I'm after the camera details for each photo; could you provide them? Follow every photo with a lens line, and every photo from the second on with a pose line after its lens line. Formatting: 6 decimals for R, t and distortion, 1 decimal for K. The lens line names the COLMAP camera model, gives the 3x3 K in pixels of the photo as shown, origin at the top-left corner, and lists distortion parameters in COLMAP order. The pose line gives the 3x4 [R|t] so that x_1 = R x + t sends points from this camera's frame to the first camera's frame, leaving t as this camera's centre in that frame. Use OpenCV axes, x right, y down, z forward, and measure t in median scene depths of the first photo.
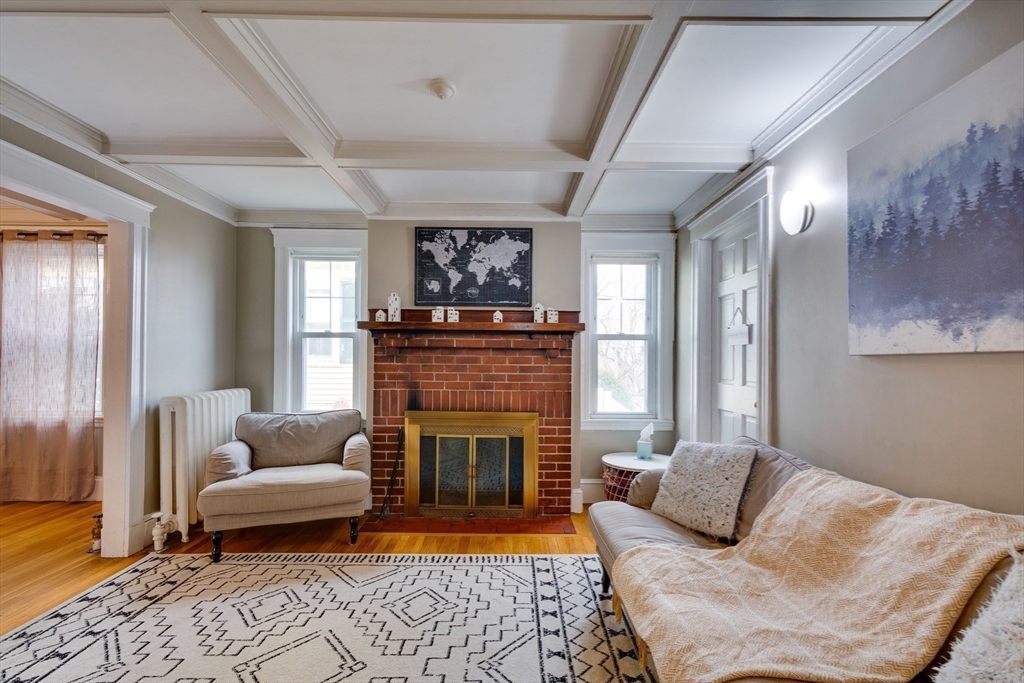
lens RADIAL K [[452.9, 0, 516.8], [0, 452.9, 359.4], [0, 0, 1]] dist [0.000031, -0.000044]
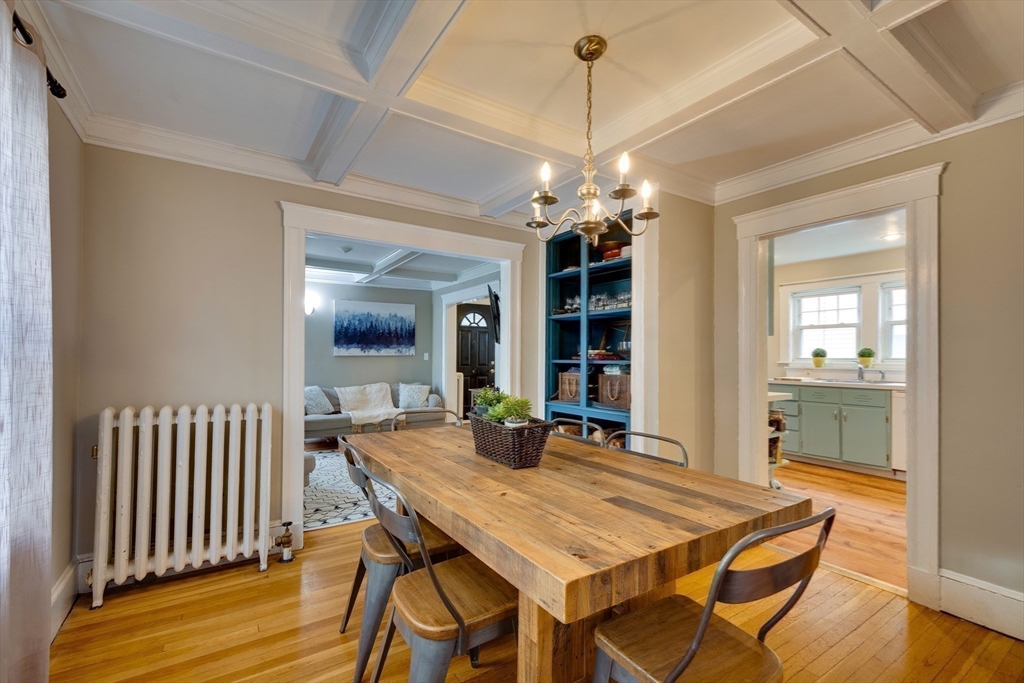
lens RADIAL K [[452.9, 0, 513.4], [0, 452.9, 346.2], [0, 0, 1]] dist [0.000031, -0.000044]
pose [[-0.535563, 0.011139, 0.844422, -3.663002], [-0.008935, 0.999782, -0.018856, -0.037954], [-0.844448, -0.017644, -0.535347, 2.039015]]
